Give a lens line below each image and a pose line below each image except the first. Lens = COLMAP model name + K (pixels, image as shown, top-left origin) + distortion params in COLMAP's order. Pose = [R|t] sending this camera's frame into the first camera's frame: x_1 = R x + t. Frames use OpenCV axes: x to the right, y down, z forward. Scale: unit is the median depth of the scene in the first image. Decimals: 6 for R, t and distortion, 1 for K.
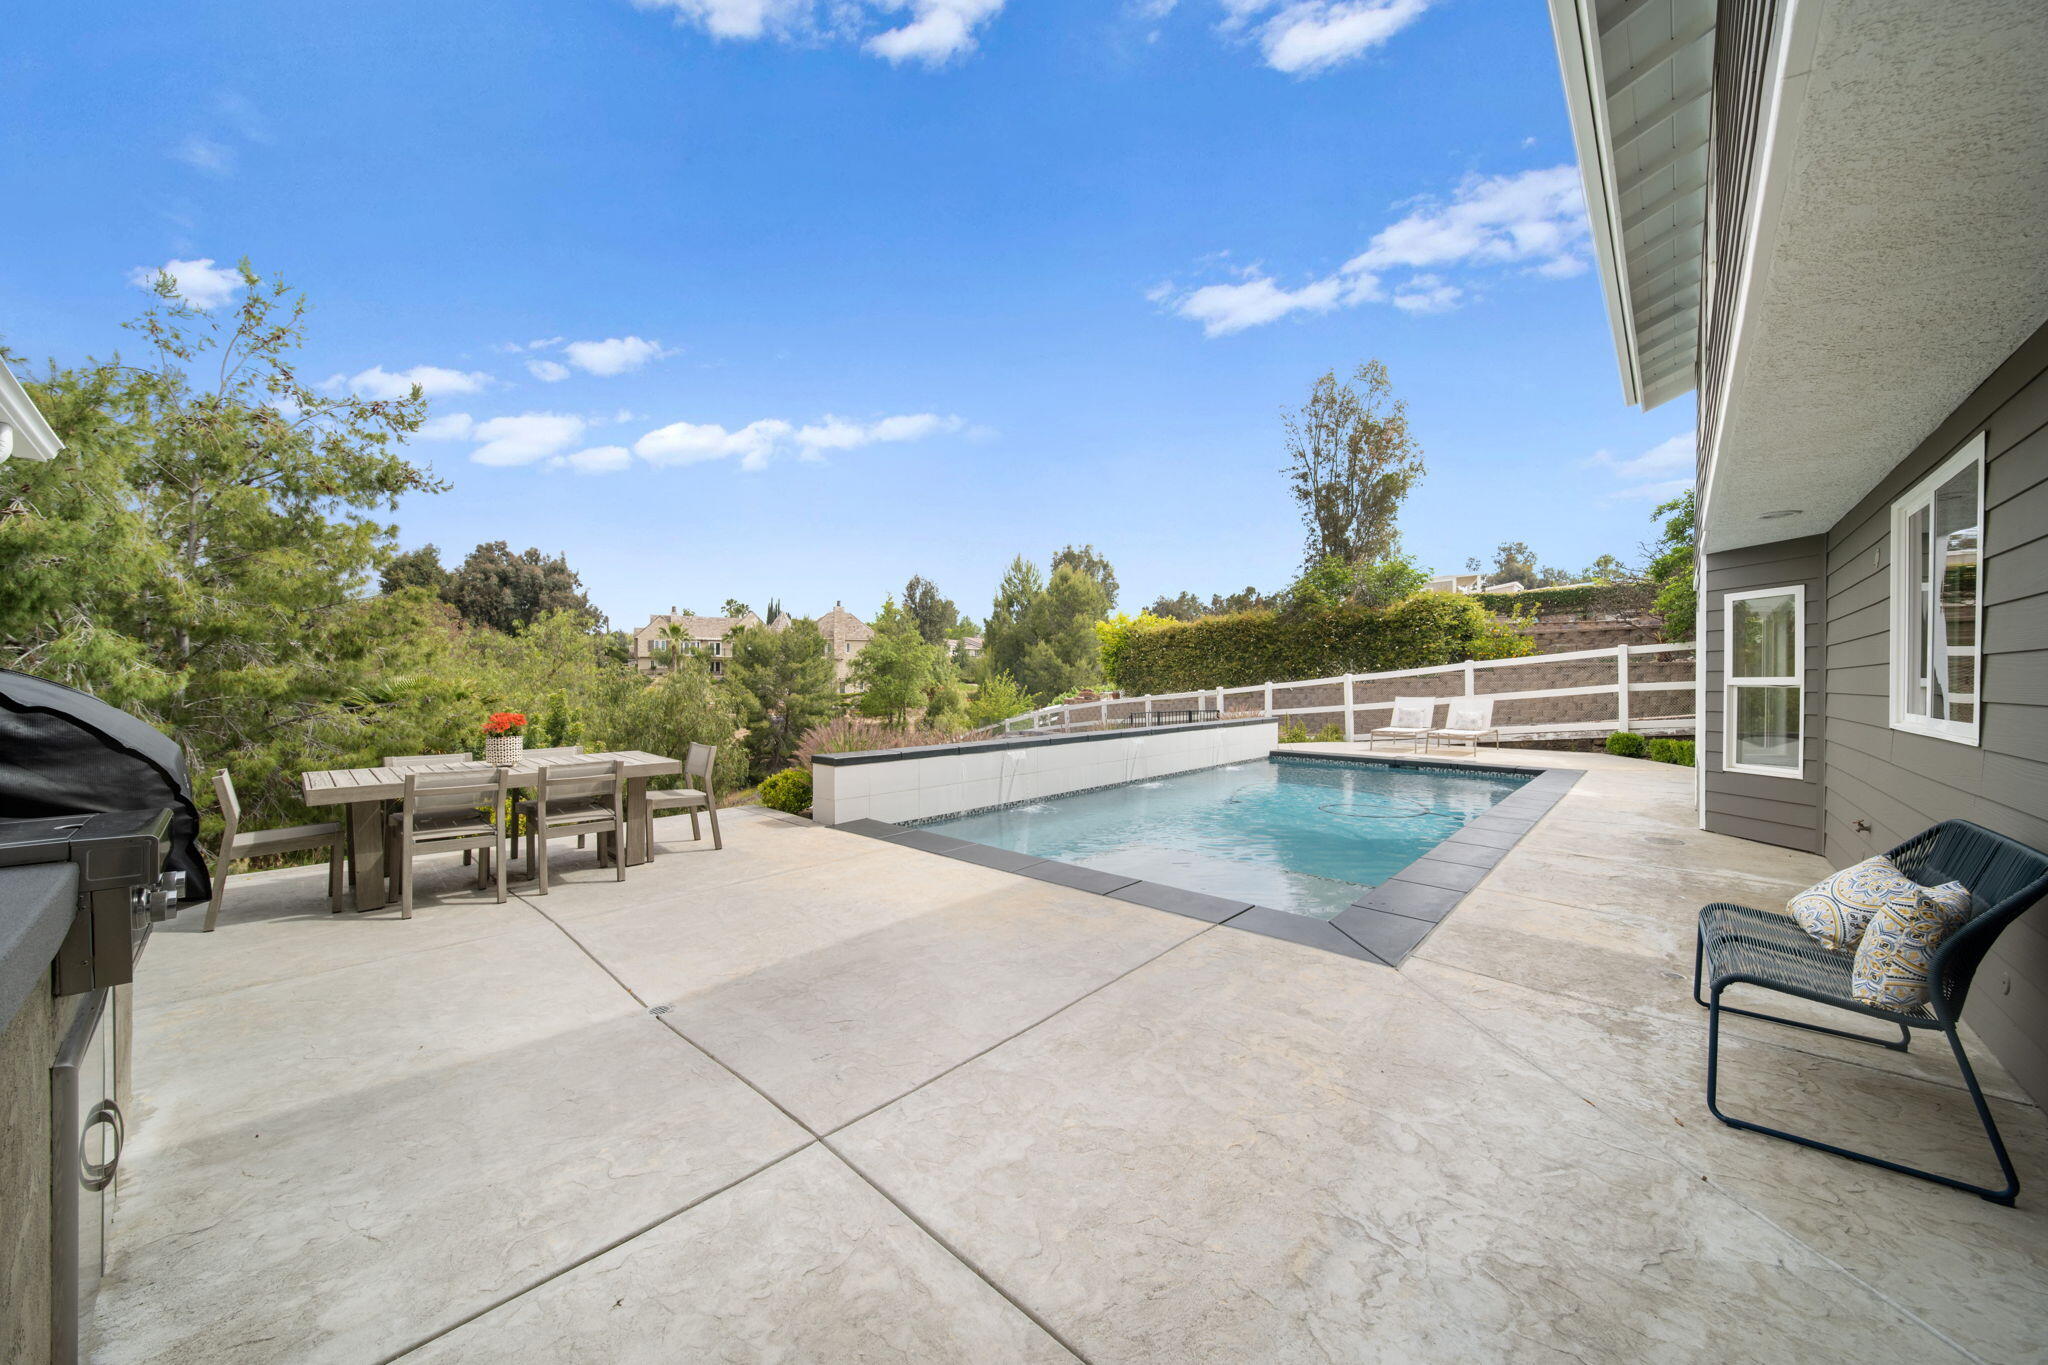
lens RADIAL K [[715.4, 0, 1017.7], [0, 715.4, 698.0], [0, 0, 1]] dist [-0.000556, -0.000328]
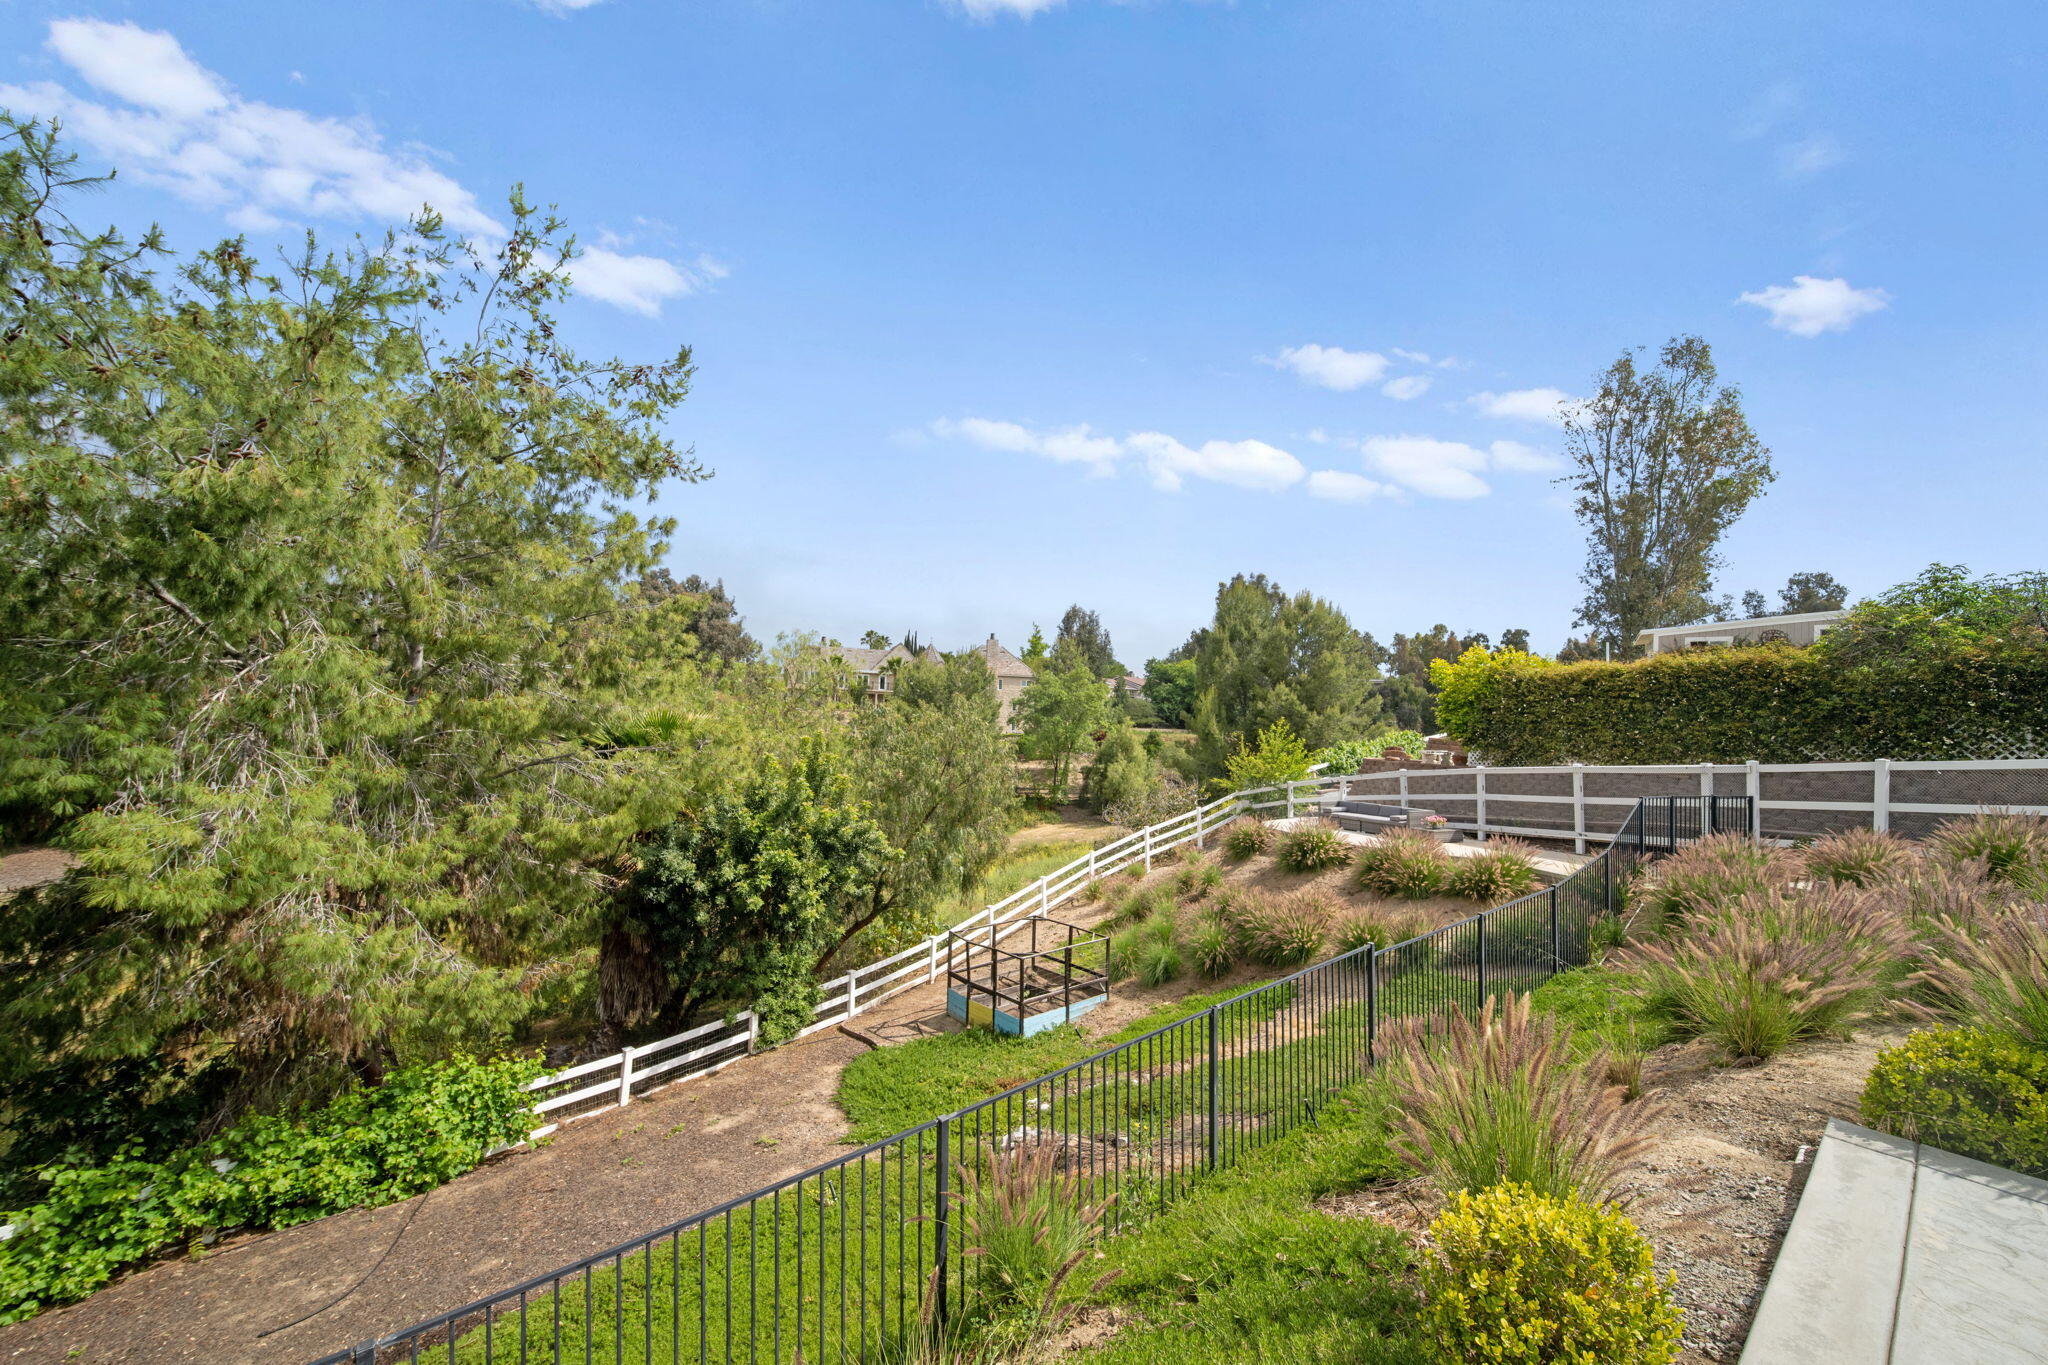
lens RADIAL K [[759.2, 0, 1027.0], [0, 759.2, 705.6], [0, 0, 1]] dist [0.011114, -0.000107]
pose [[0.988208, 0.028916, -0.150364, -0.325890], [-0.035691, 0.998456, -0.042555, -0.014064], [0.148901, 0.047420, 0.987714, 0.234843]]
